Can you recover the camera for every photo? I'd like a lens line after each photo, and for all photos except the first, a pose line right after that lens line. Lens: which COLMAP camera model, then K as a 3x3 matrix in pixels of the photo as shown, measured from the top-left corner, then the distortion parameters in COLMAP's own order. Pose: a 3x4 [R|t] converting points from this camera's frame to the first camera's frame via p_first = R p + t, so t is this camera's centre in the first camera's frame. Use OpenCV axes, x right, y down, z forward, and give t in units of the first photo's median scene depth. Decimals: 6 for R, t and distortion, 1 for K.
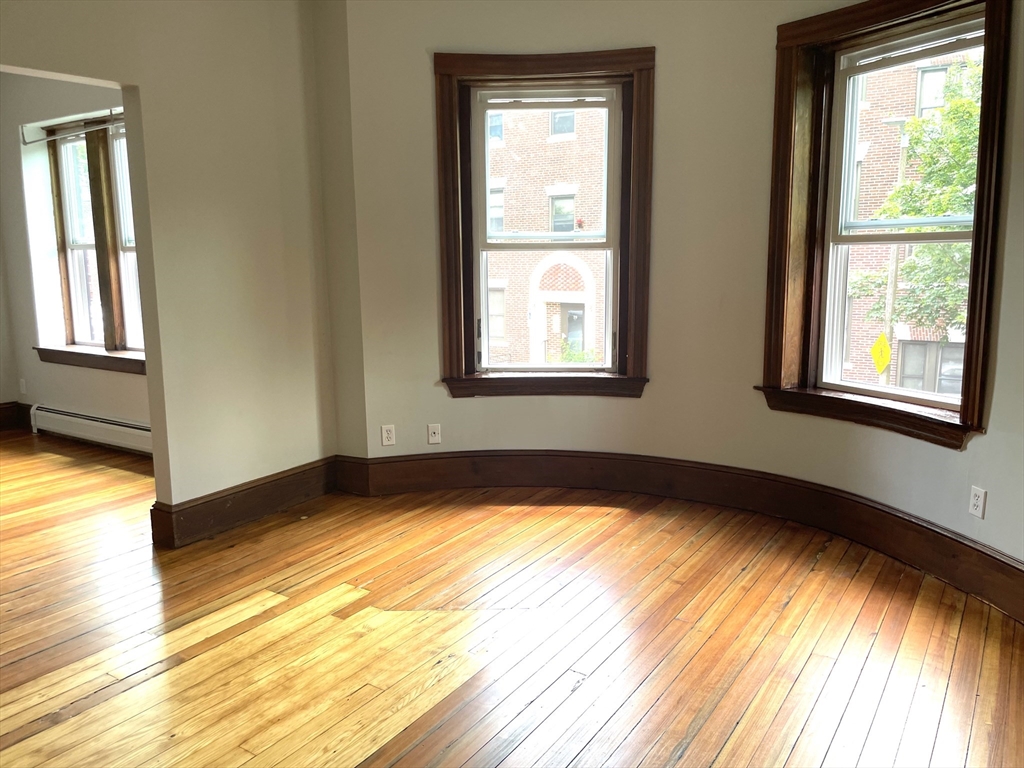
lens RADIAL K [[788.8, 0, 525.6], [0, 788.8, 381.9], [0, 0, 1]] dist [0.109293, -0.151180]
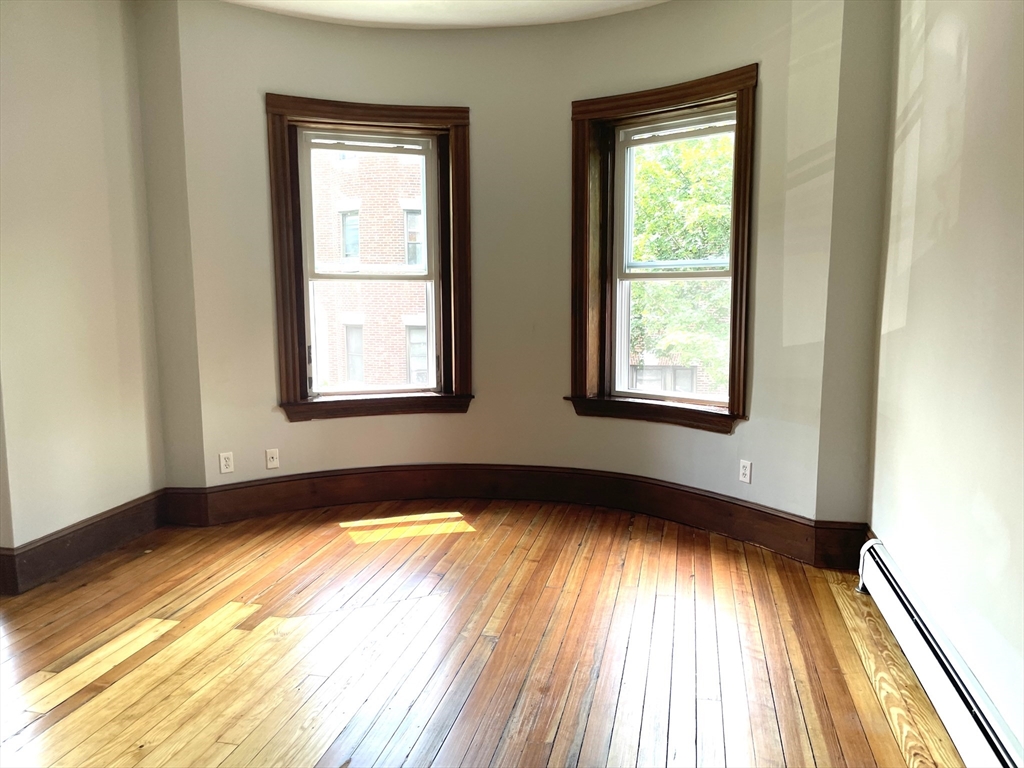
lens RADIAL K [[794.8, 0, 520.3], [0, 794.8, 391.1], [0, 0, 1]] dist [0.115277, -0.158936]
pose [[0.933418, -0.039325, 0.356629, -0.215254], [0.050678, 0.998461, -0.022545, 0.021627], [-0.355193, 0.039117, 0.933974, -0.101534]]
